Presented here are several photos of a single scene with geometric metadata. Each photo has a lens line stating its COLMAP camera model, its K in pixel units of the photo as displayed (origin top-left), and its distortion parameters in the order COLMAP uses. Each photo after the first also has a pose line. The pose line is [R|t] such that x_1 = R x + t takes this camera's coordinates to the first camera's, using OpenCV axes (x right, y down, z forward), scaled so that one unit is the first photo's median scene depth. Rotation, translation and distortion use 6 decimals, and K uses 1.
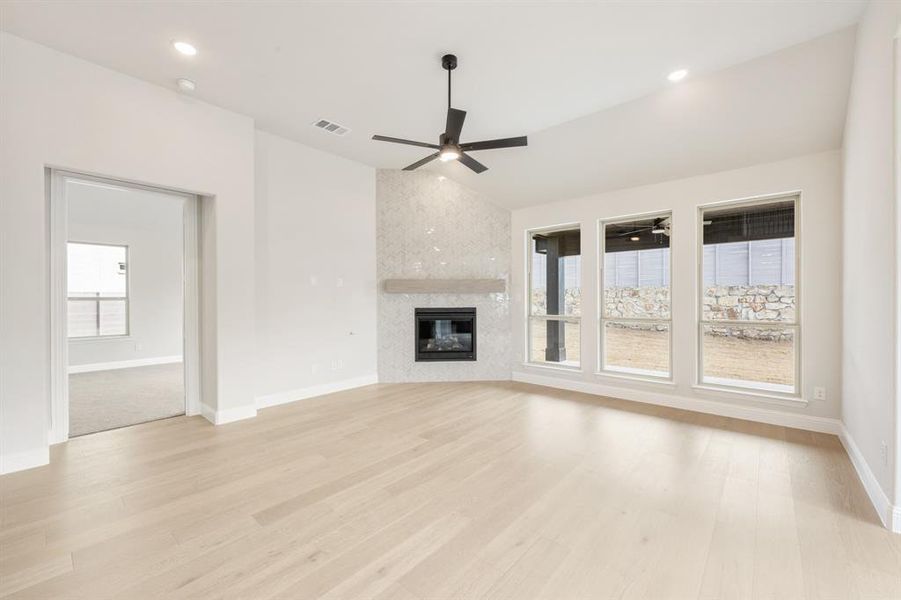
lens RADIAL K [[361.7, 0, 448.2], [0, 361.7, 299.5], [0, 0, 1]] dist [-0.000587, 0.000098]
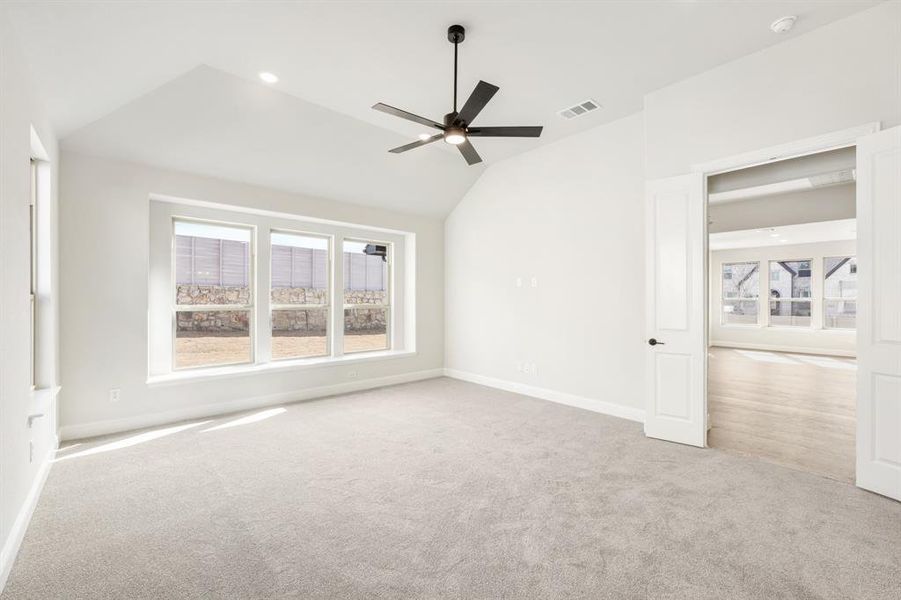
lens RADIAL K [[361.7, 0, 448.2], [0, 361.7, 299.5], [0, 0, 1]] dist [-0.000587, 0.000098]
pose [[0.136389, 0.004641, 0.990644, -1.159749], [-0.002769, 0.999987, -0.004304, 0.001766], [-0.990651, -0.002156, 0.136400, 1.054472]]
